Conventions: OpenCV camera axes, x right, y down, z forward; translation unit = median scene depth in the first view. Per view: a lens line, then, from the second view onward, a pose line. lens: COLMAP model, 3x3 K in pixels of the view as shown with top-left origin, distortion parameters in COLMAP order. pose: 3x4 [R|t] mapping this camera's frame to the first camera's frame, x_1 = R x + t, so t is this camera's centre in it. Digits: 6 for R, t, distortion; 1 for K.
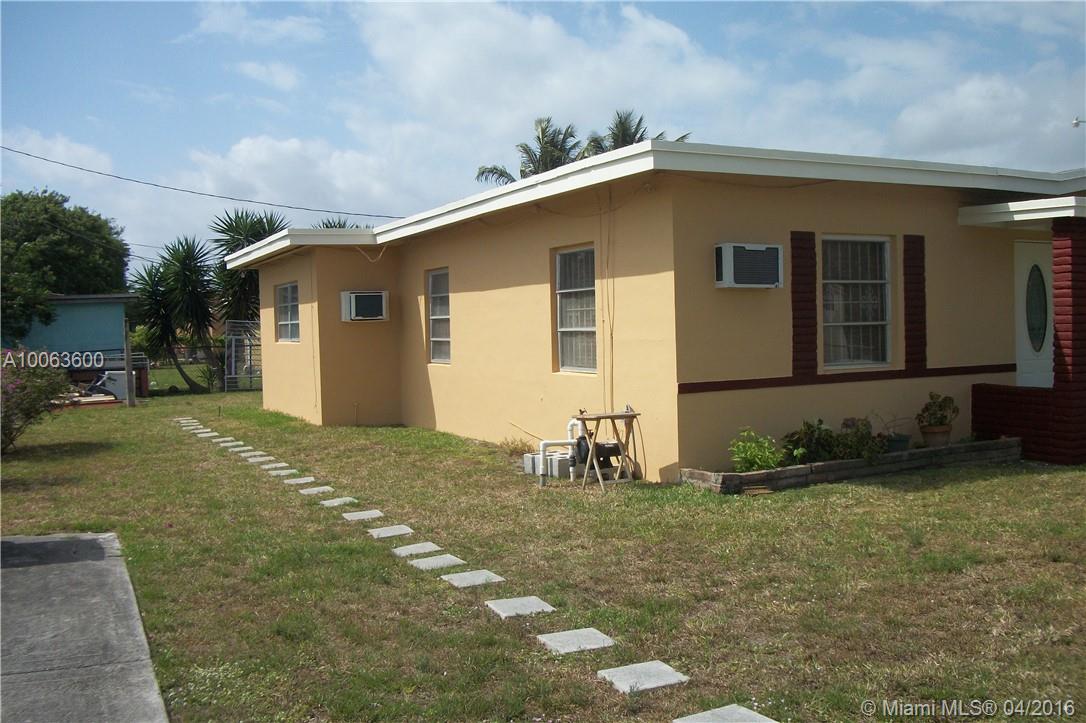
lens RADIAL K [[1053.6, 0, 539.9], [0, 1053.6, 360.8], [0, 0, 1]] dist [-0.126493, 0.000000]
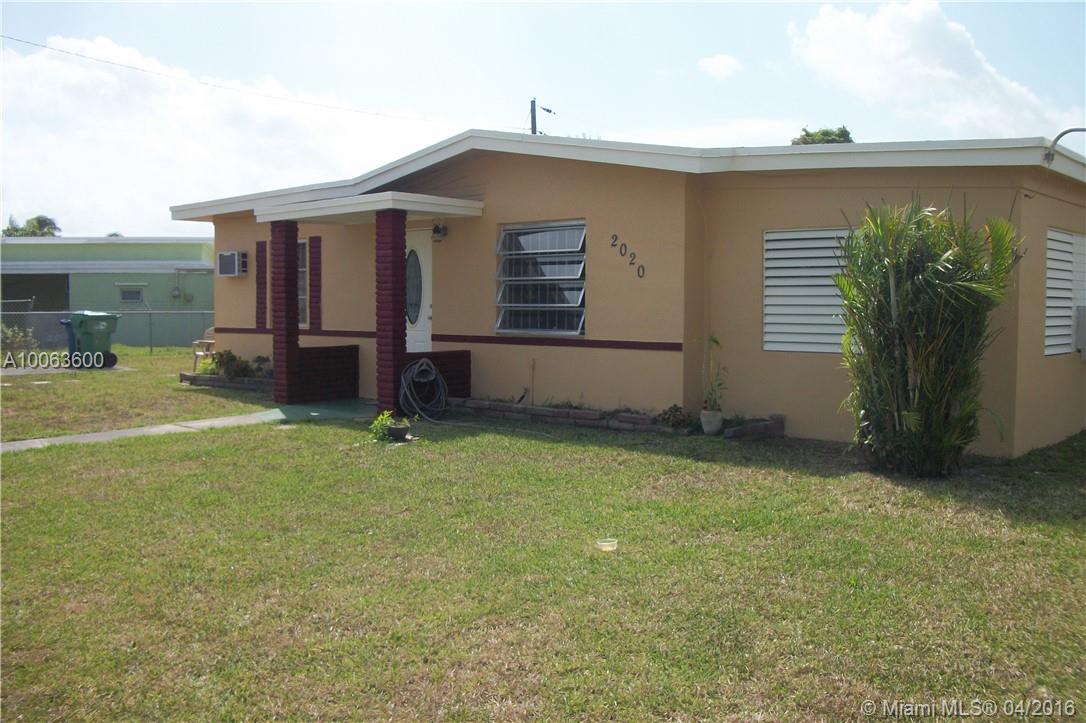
lens RADIAL K [[1053.6, 0, 542.0], [0, 1053.6, 361.0], [0, 0, 1]] dist [-0.126493, 0.000000]
pose [[0.350904, 0.069950, -0.933795, 2.000345], [-0.045639, 0.997299, 0.057556, -0.050580], [0.935299, 0.022421, 0.353148, 0.852957]]
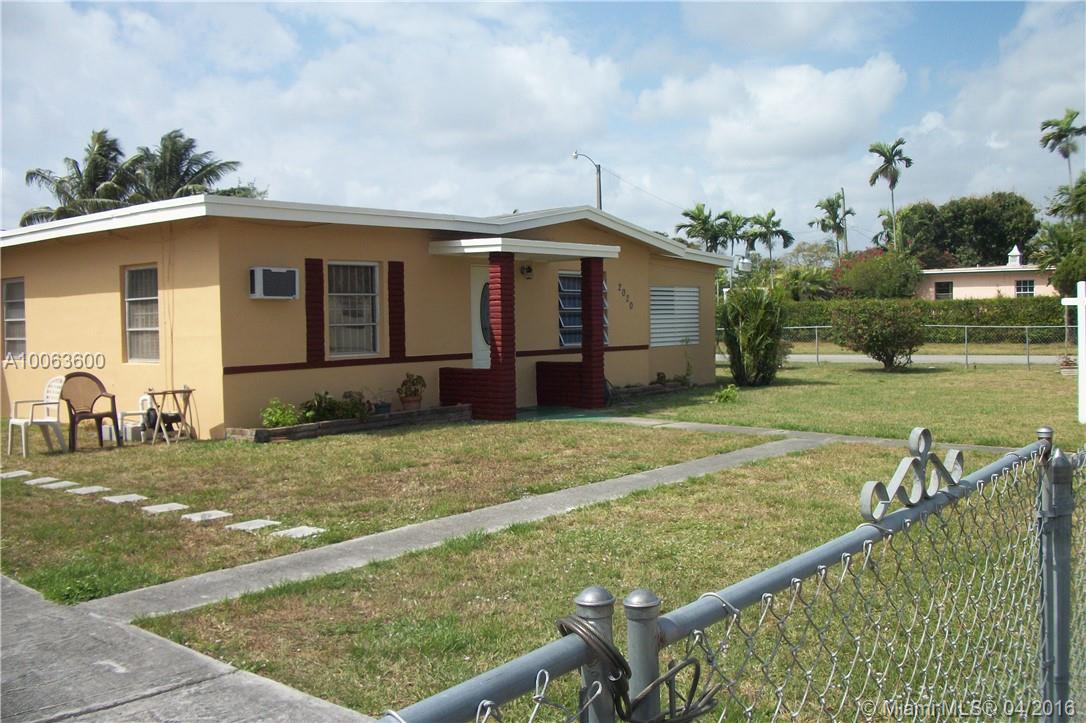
lens RADIAL K [[1053.6, 0, 571.1], [0, 1053.6, 323.8], [0, 0, 1]] dist [-0.126493, 0.000000]
pose [[0.897510, 0.001817, 0.440991, -0.057983], [0.015872, 0.999210, -0.036421, 0.020561], [-0.440709, 0.039687, 0.896772, -0.415651]]
